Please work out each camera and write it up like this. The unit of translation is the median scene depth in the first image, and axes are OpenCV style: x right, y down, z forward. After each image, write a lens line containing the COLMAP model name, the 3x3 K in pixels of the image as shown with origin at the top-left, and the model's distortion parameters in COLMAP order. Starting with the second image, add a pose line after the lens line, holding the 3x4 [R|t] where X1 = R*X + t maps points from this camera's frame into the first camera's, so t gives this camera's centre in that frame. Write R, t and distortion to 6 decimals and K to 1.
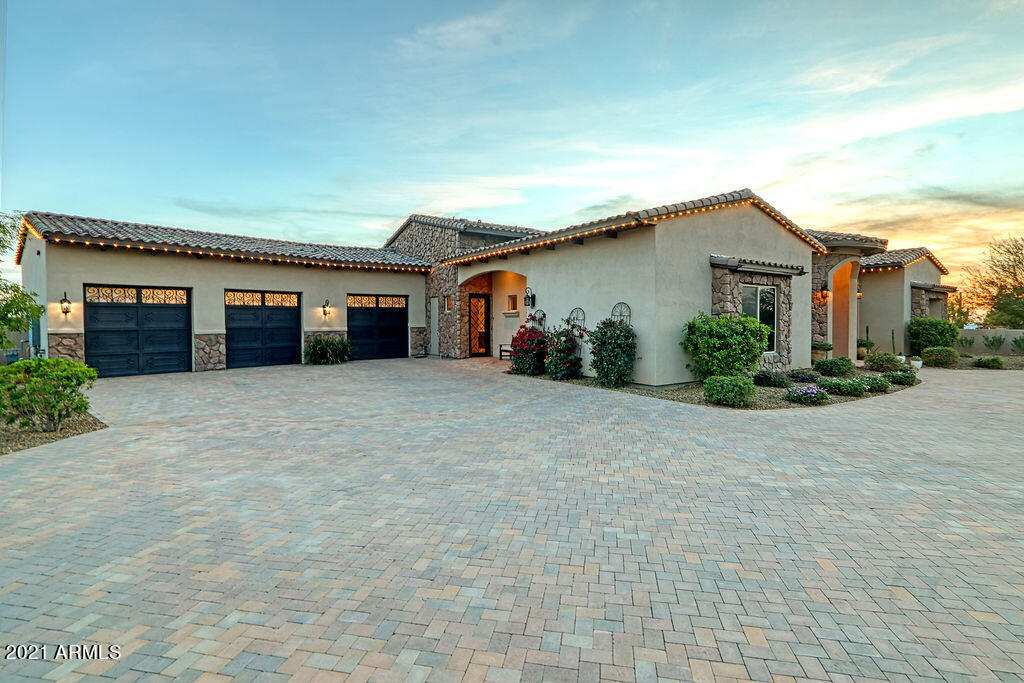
lens RADIAL K [[478.0, 0, 503.1], [0, 478.0, 335.4], [0, 0, 1]] dist [-0.012754, 0.002508]
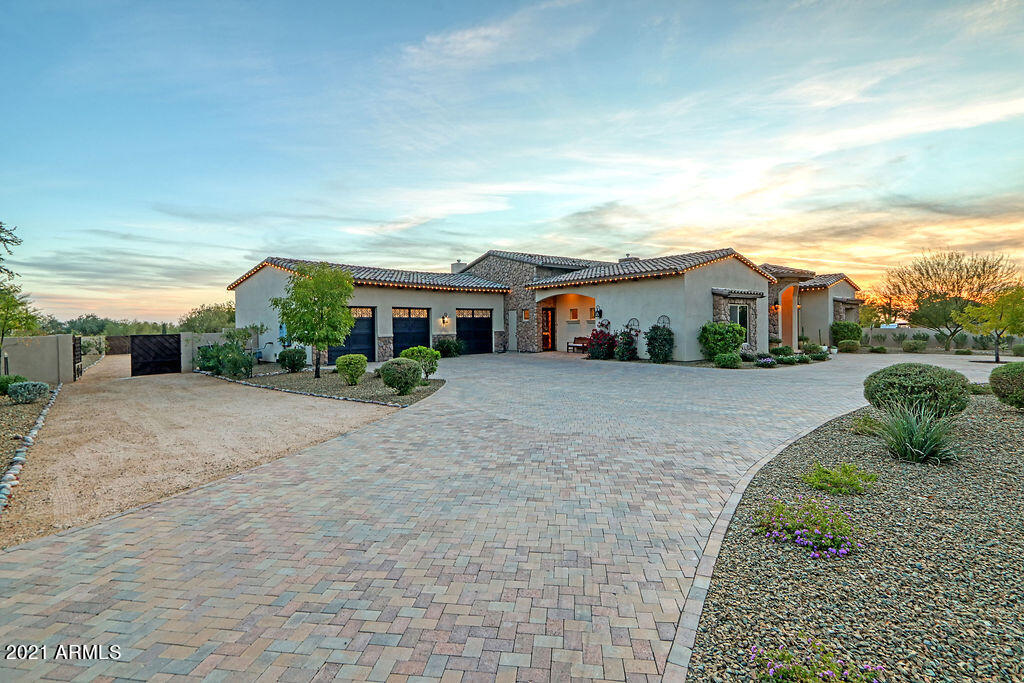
lens RADIAL K [[478.0, 0, 516.8], [0, 478.0, 344.2], [0, 0, 1]] dist [-0.012754, 0.002508]
pose [[0.998219, -0.013730, 0.058051, -0.240441], [0.013168, 0.999863, 0.010057, 0.008064], [-0.058181, -0.009274, 0.998263, -0.463850]]
